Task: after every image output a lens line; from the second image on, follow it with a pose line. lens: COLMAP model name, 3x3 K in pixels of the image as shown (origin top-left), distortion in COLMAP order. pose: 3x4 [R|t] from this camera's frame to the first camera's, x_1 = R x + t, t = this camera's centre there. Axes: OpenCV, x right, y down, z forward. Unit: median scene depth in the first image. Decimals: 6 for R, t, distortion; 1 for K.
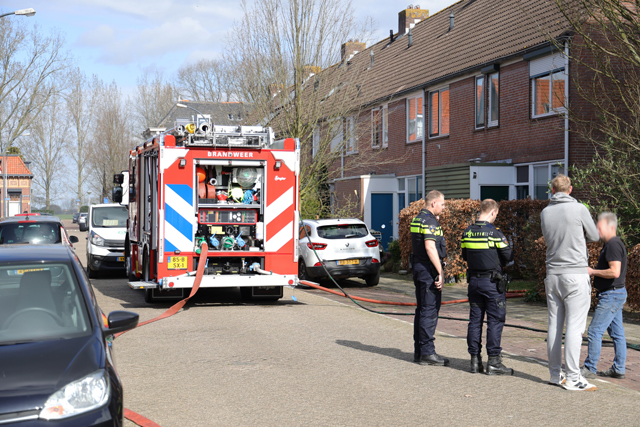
lens RADIAL K [[1169.0, 0, 320.0], [0, 1169.0, 219.1], [0, 0, 1]] dist [0.182882, 0.000000]
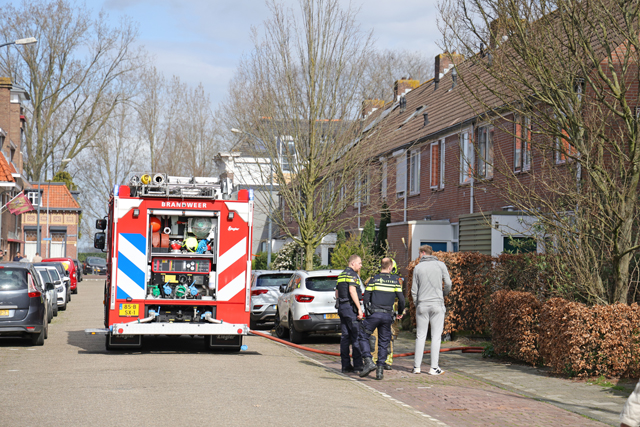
lens RADIAL K [[1651.2, 0, 320.8], [0, 1651.2, 208.7], [0, 0, 1]] dist [0.368053, 0.000000]
pose [[0.993479, 0.014353, -0.113105, 0.203320], [-0.018536, 0.999179, -0.036015, -0.001938], [0.112496, 0.037877, 0.992930, -0.417730]]
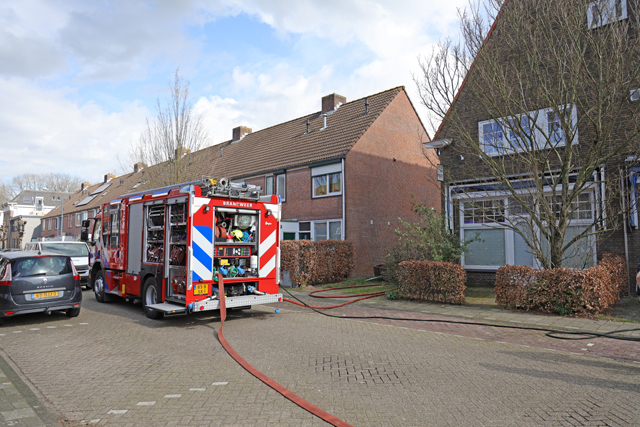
lens RADIAL K [[450.4, 0, 321.5], [0, 450.4, 215.6], [0, 0, 1]] dist [-0.063316, -0.002554]
pose [[0.866990, 0.030947, 0.497364, -0.242950], [0.004876, 0.997495, -0.070565, -0.006370], [-0.498302, 0.063604, 0.864668, 0.510726]]
